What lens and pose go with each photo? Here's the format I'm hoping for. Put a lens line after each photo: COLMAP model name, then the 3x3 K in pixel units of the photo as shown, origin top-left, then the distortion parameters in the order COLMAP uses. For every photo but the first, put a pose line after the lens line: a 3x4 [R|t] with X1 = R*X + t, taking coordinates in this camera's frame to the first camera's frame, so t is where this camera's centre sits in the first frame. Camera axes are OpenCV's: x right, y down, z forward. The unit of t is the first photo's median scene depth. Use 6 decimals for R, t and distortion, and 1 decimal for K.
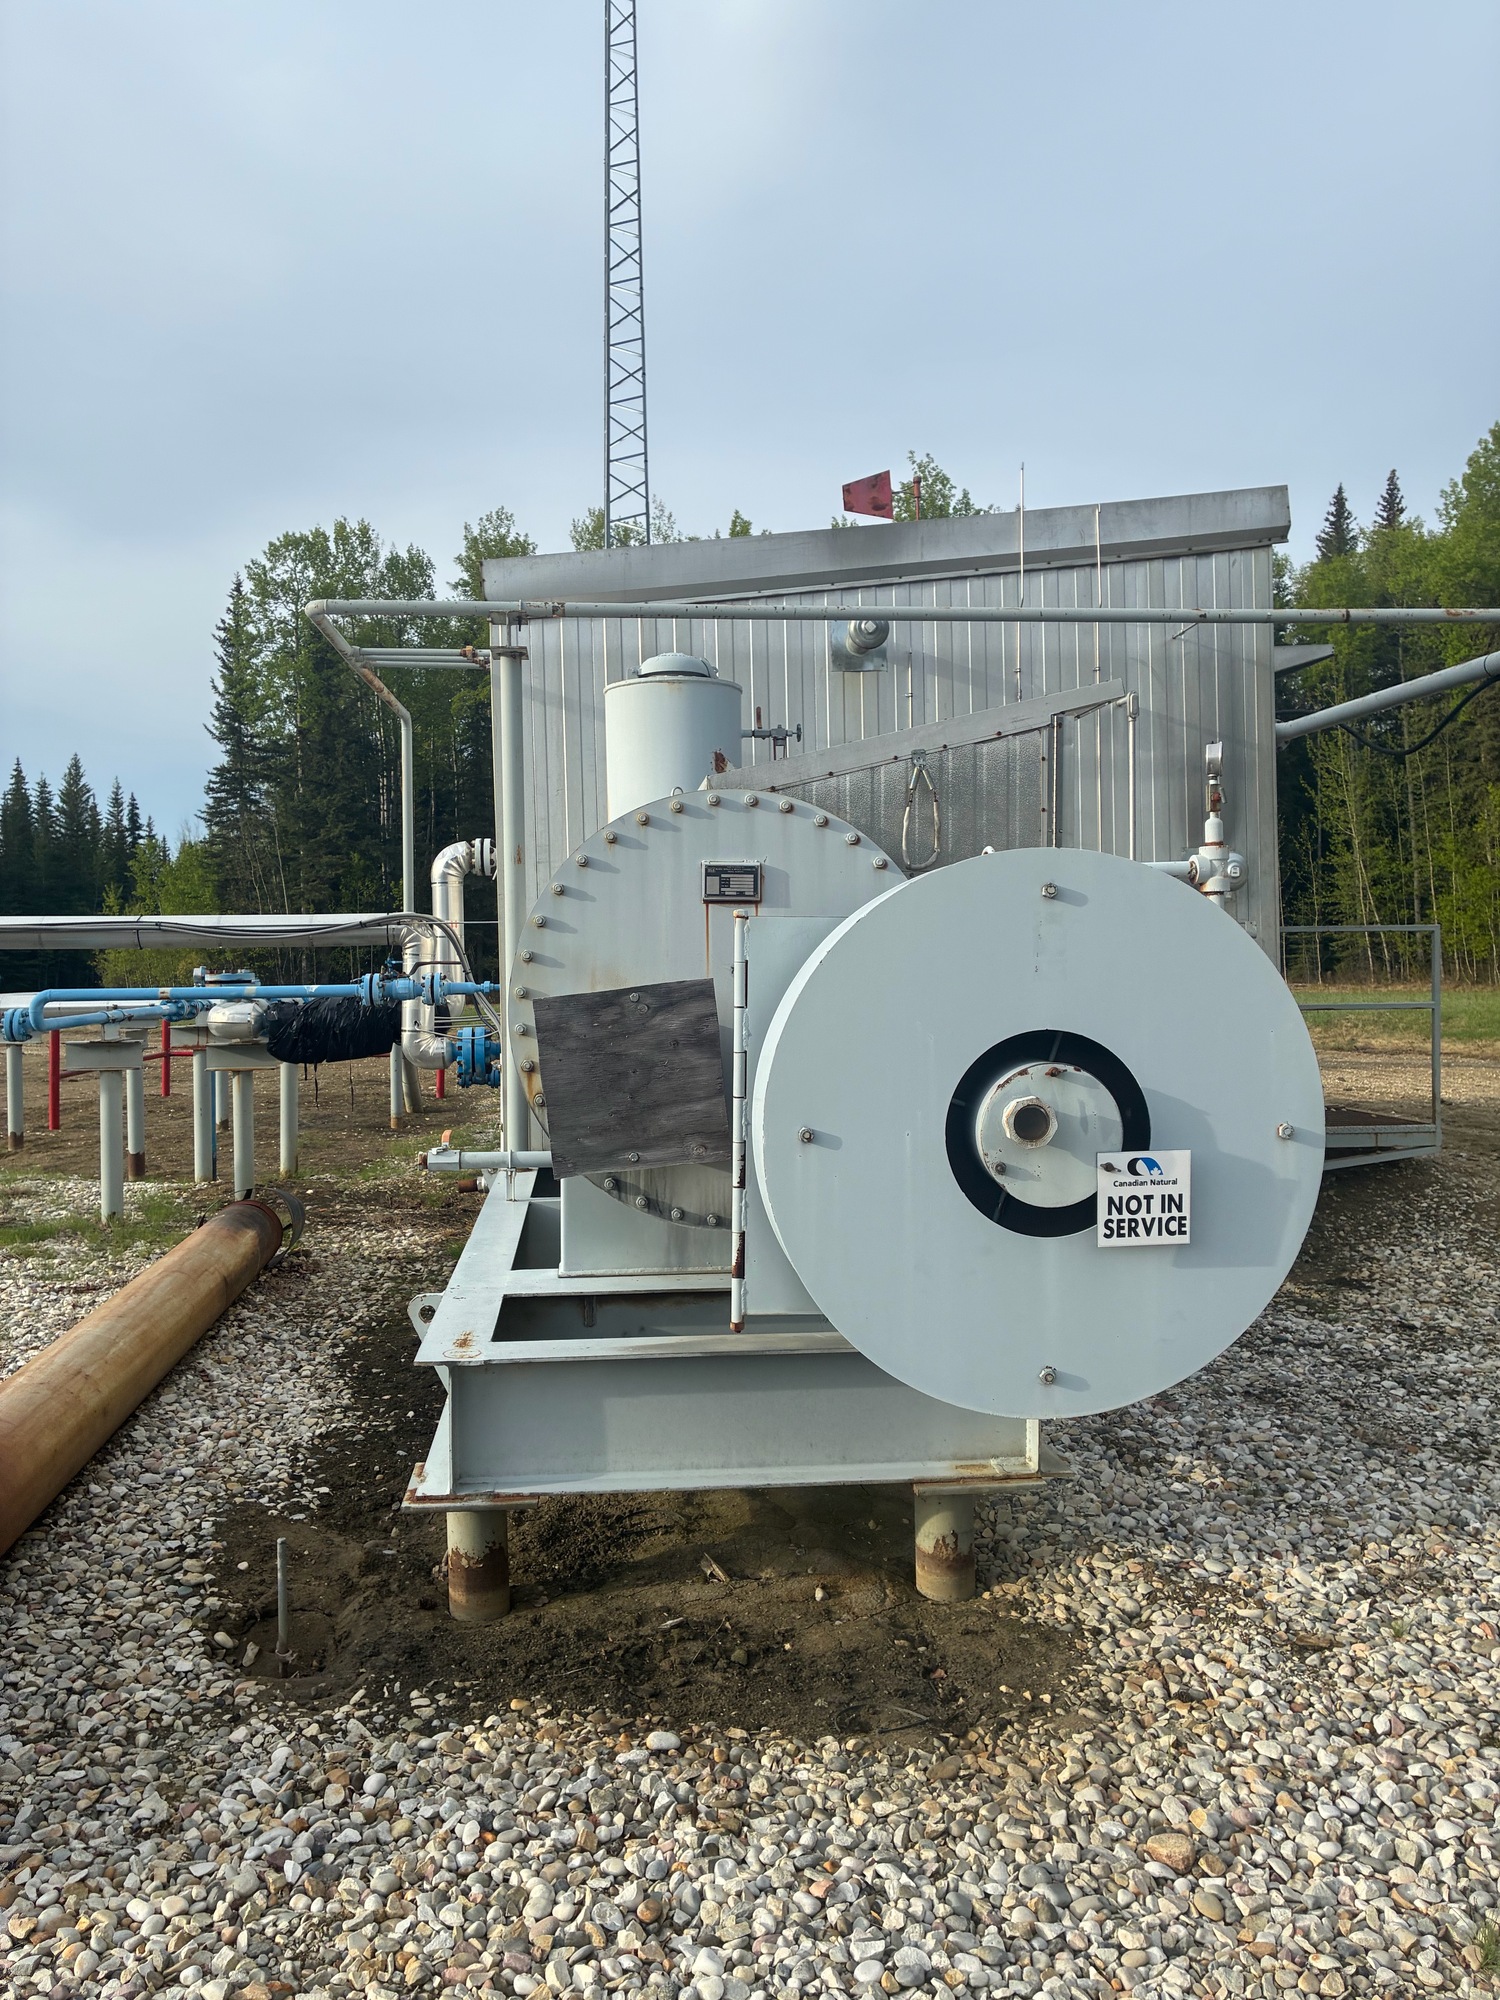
lens RADIAL K [[1531.4, 0, 729.7], [0, 1531.4, 984.8], [0, 0, 1]] dist [0.004380, 0.051894]
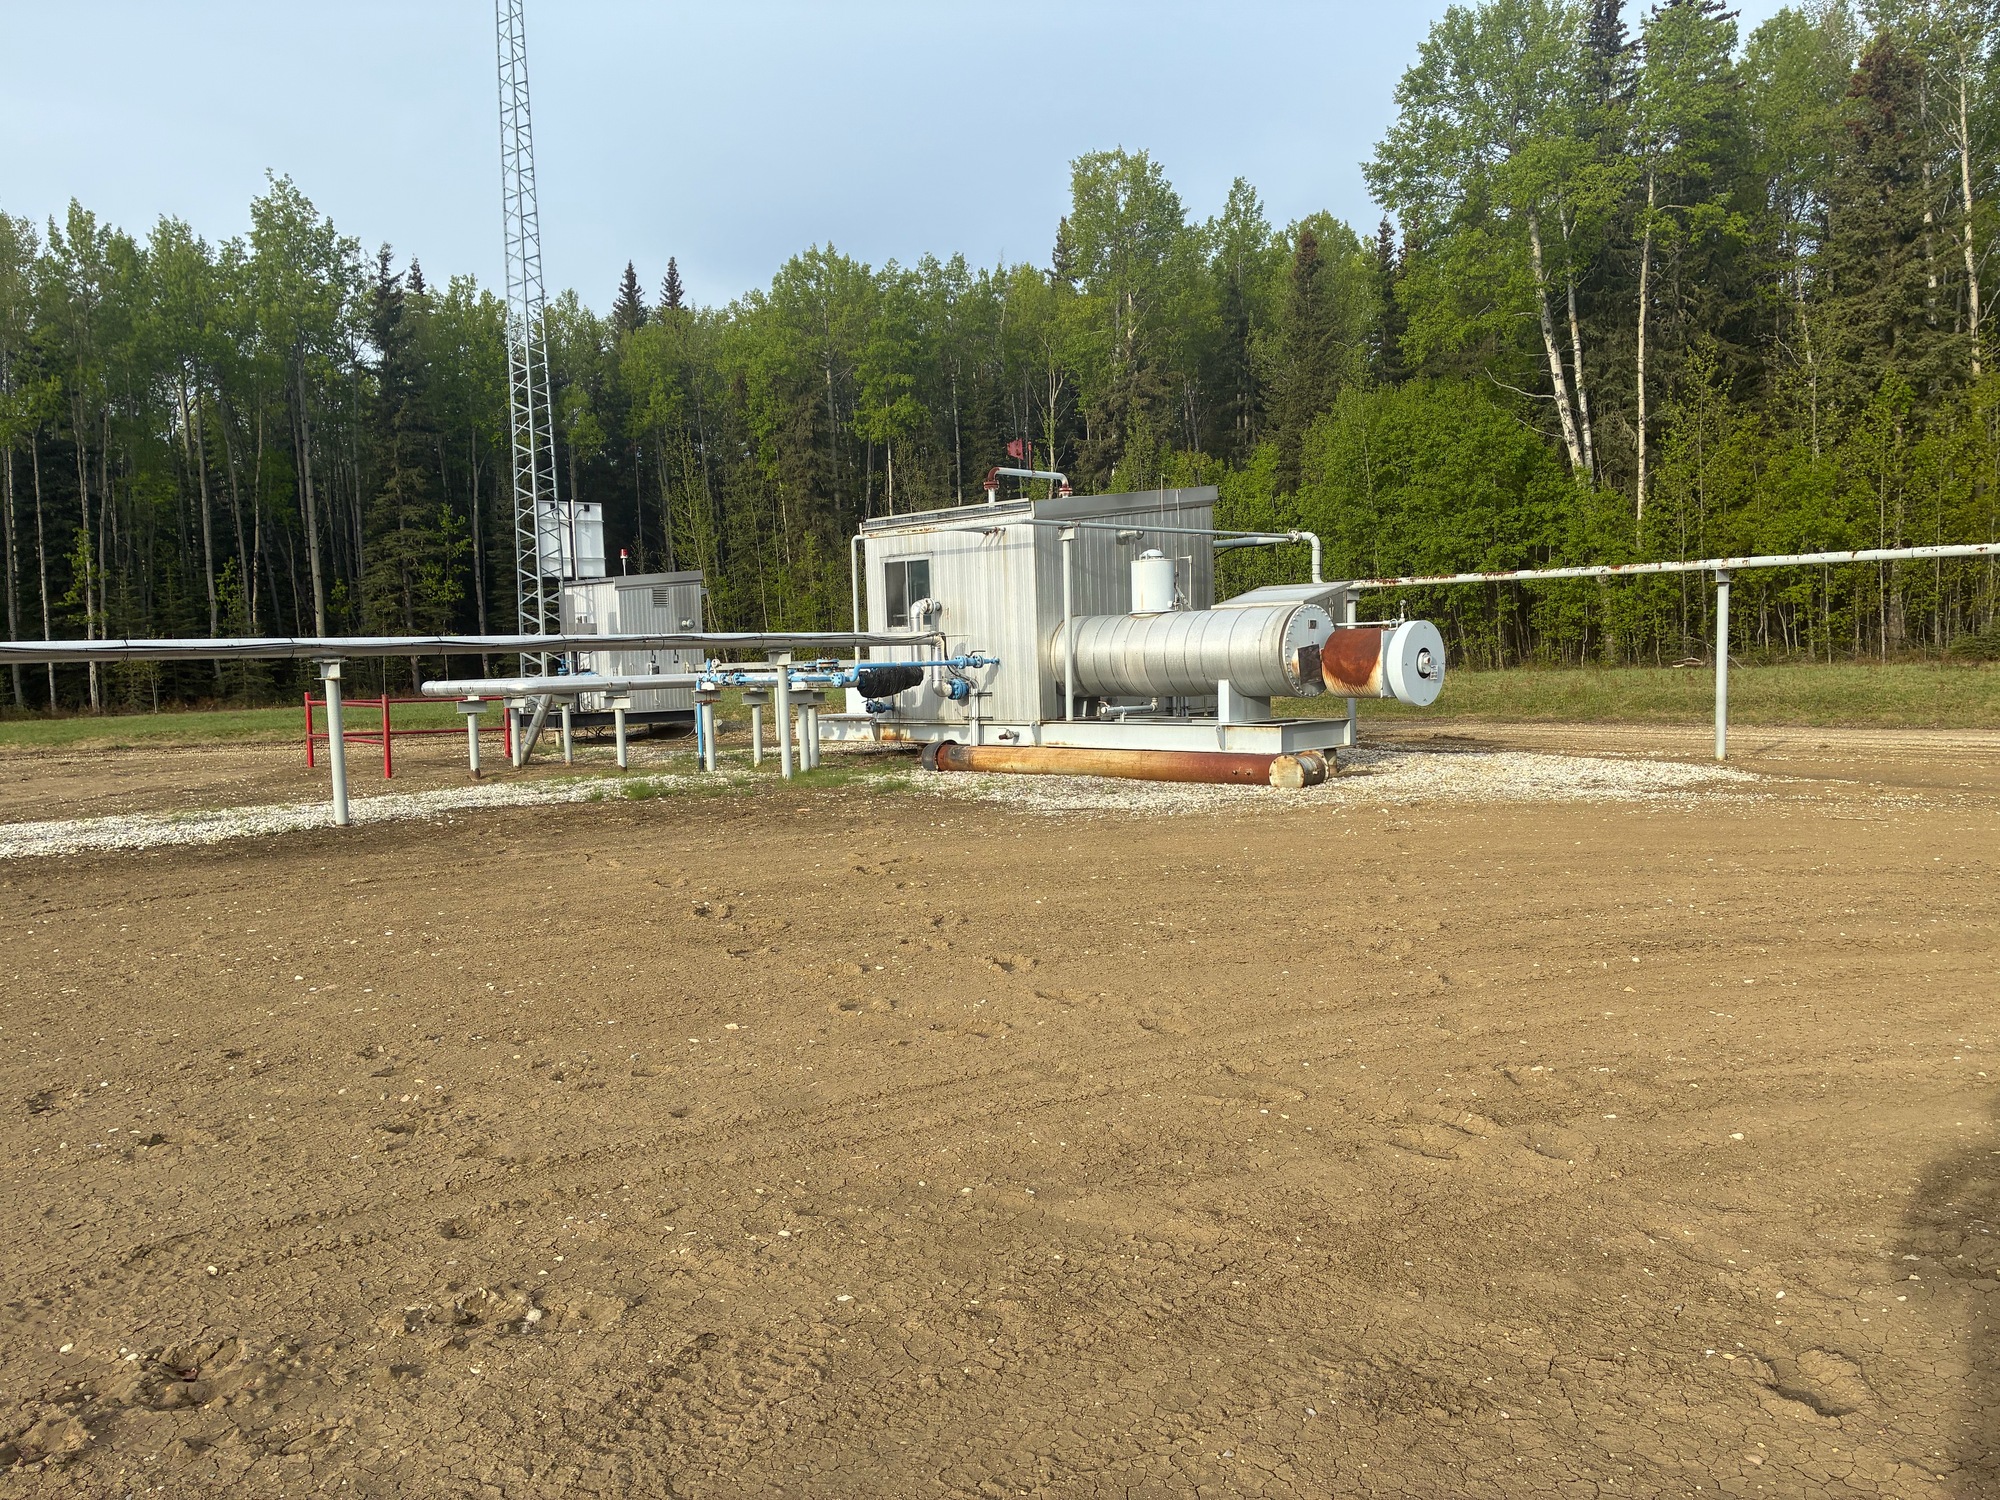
lens RADIAL K [[1518.4, 0, 1000.0], [0, 1518.4, 750.0], [0, 0, 1]] dist [0.031216, -0.007317]
pose [[0.769221, -0.047774, 0.637194, -1.394414], [0.026802, 0.998736, 0.042526, 0.036454], [-0.638420, -0.015634, 0.769529, -0.747961]]
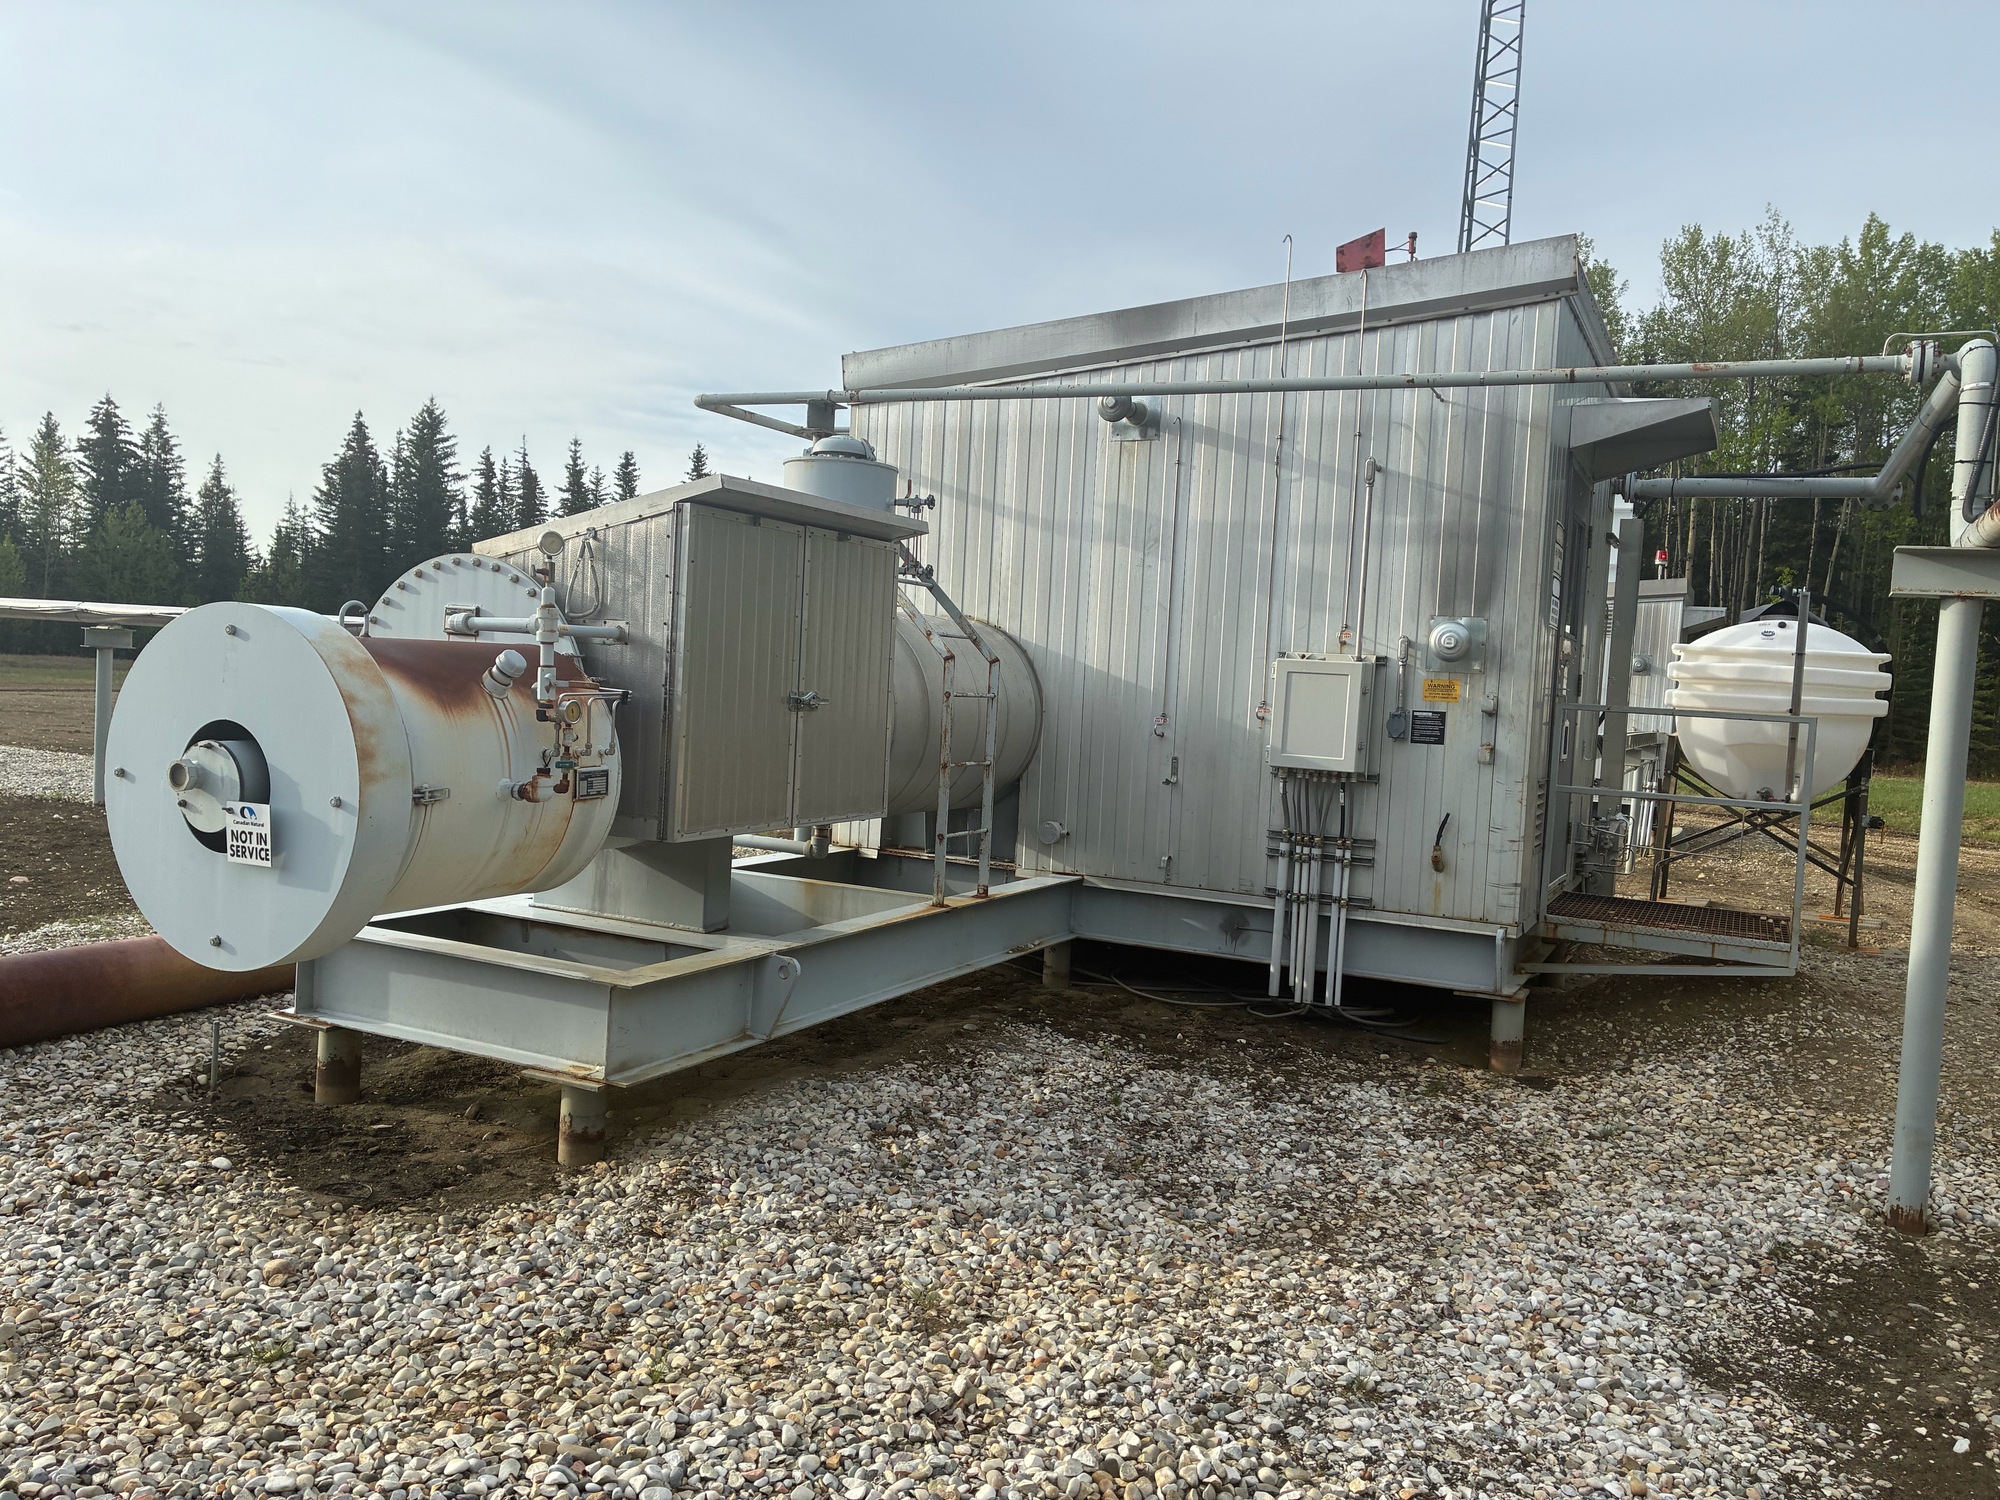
lens RADIAL K [[1531.4, 0, 1020.0], [0, 1531.4, 754.7], [0, 0, 1]] dist [0.004380, 0.051894]
pose [[0.859519, 0.088038, -0.503465, 0.434998], [-0.077738, 0.996111, 0.041470, -0.016109], [0.505158, 0.003494, 0.863020, 0.016031]]
